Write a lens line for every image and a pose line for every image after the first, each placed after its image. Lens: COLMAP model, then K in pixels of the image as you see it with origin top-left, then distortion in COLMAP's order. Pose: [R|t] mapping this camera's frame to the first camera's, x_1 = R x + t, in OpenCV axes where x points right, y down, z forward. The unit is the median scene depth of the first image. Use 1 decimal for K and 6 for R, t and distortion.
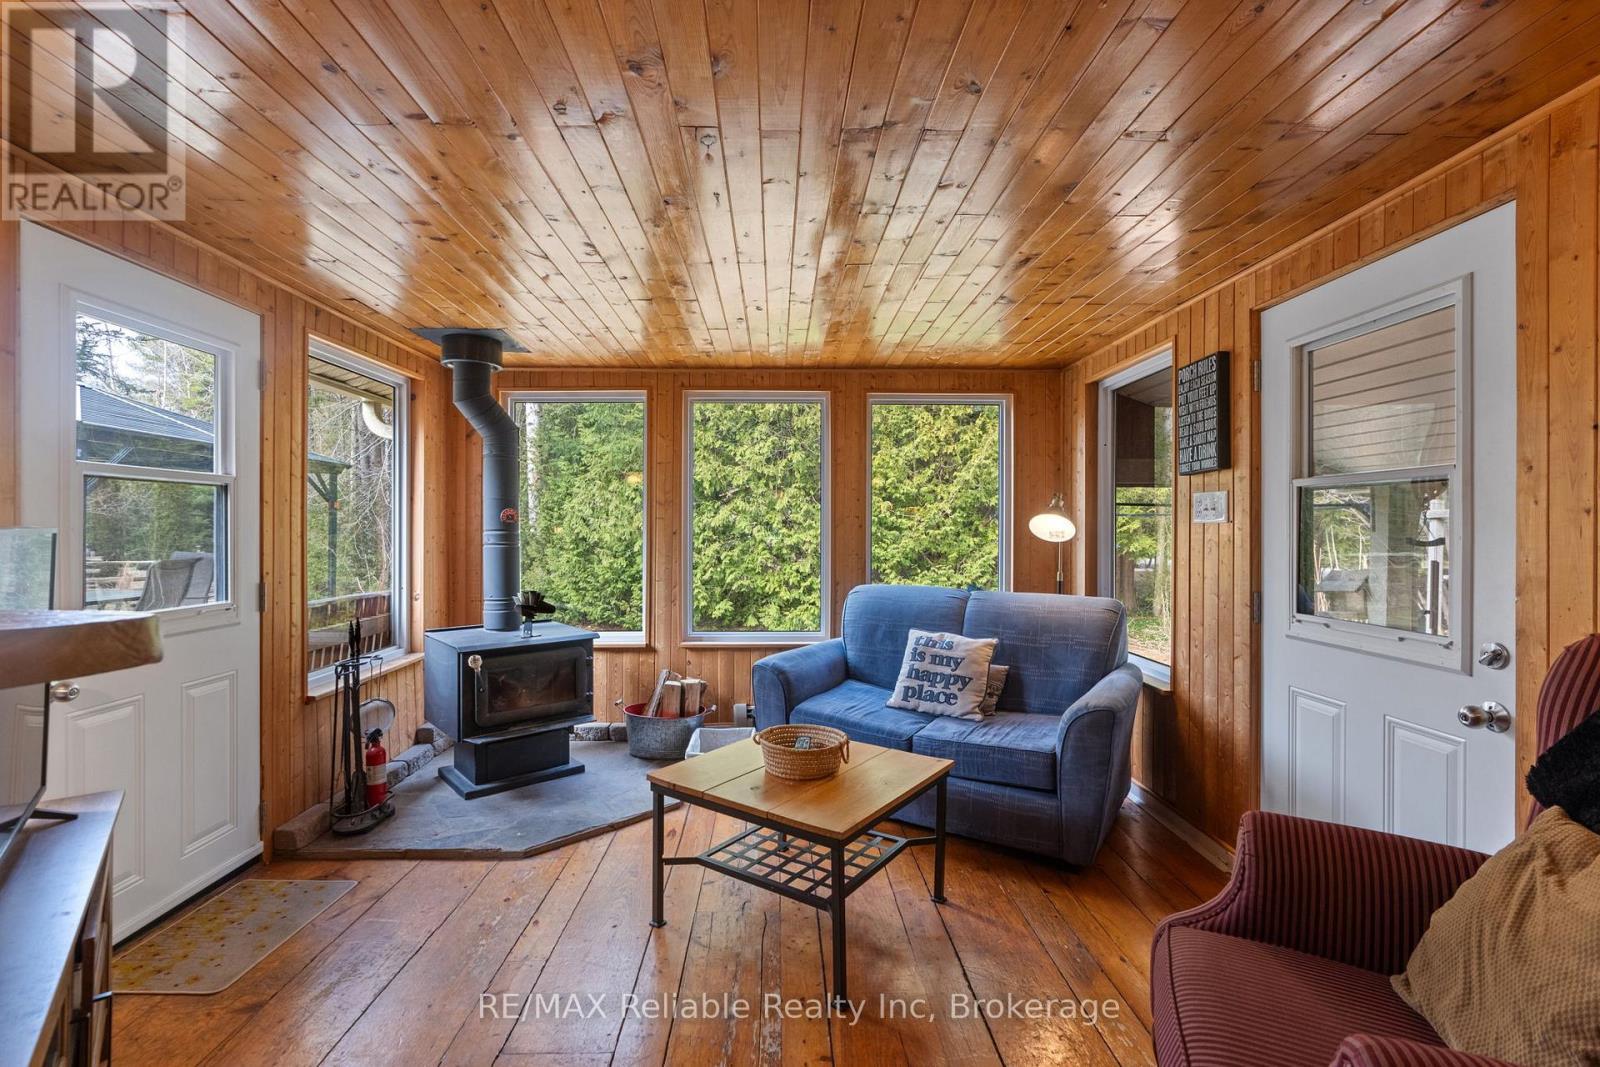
lens RADIAL K [[710.0, 0, 790.8], [0, 710.0, 531.1], [0, 0, 1]] dist [-0.000941, 0.000169]
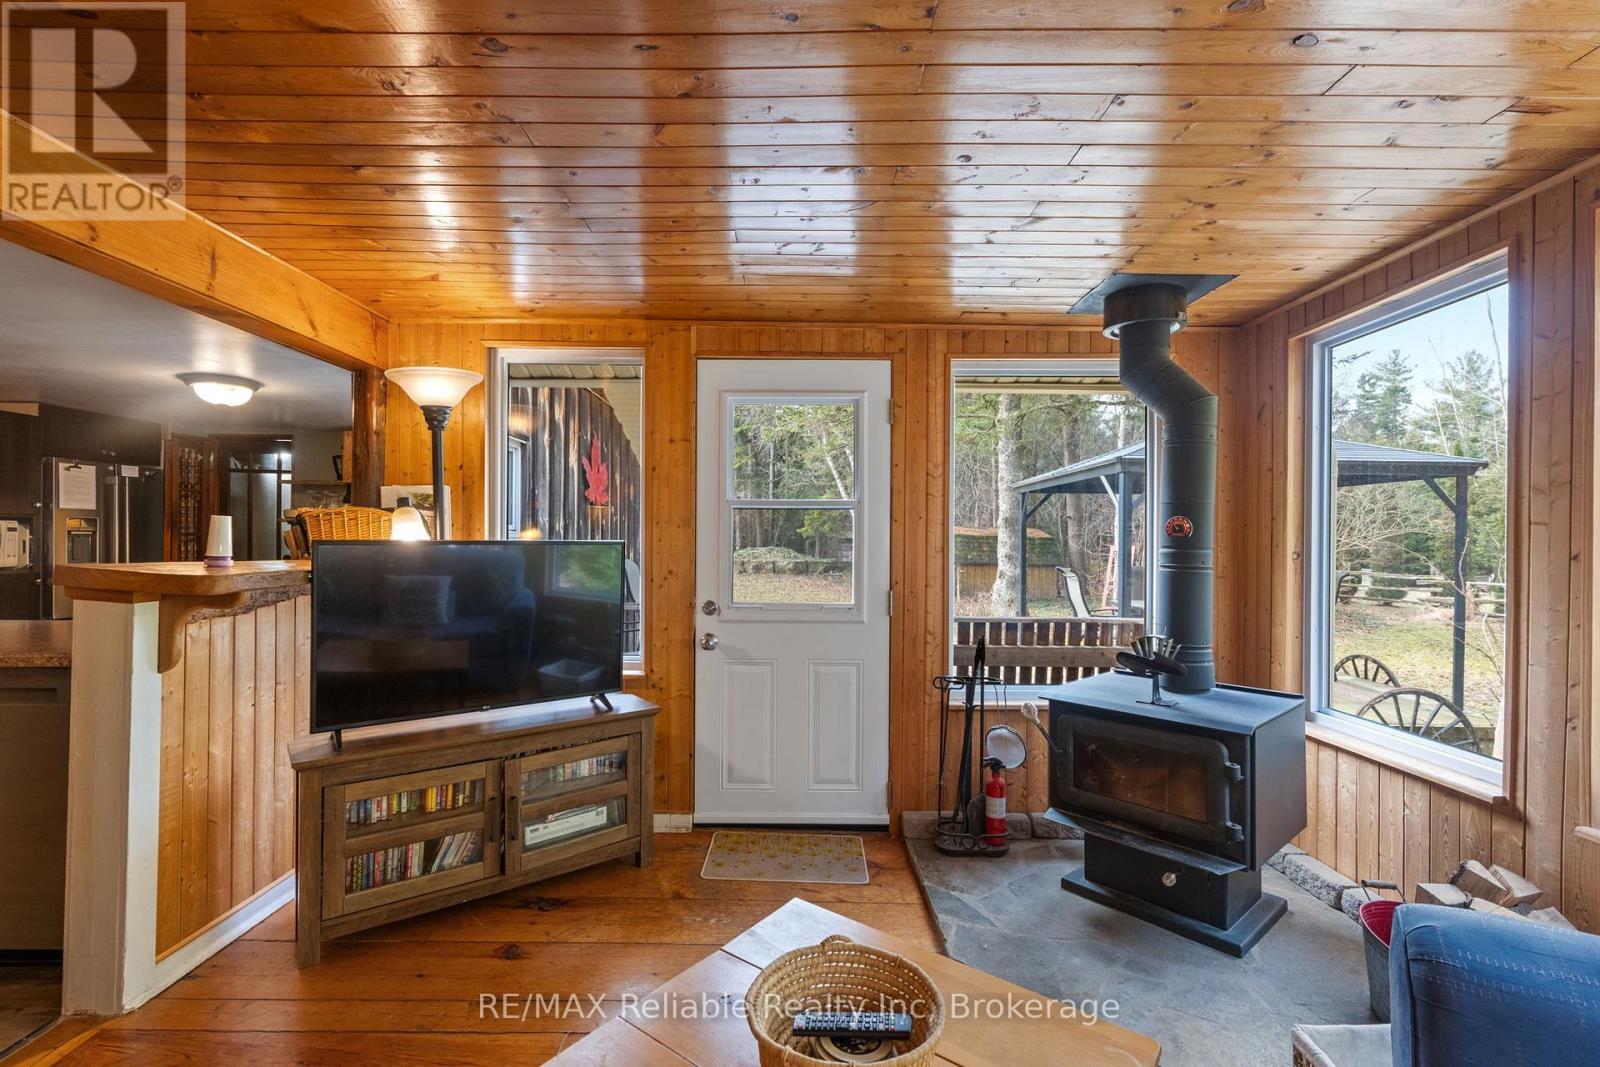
lens RADIAL K [[708.6, 0, 779.0], [0, 708.6, 541.9], [0, 0, 1]] dist [-0.026906, -0.000041]
pose [[-0.037820, -0.002122, -0.999282, 0.381719], [-0.009336, 0.999955, -0.001770, -0.002479], [0.999241, 0.009262, -0.037838, 0.807223]]
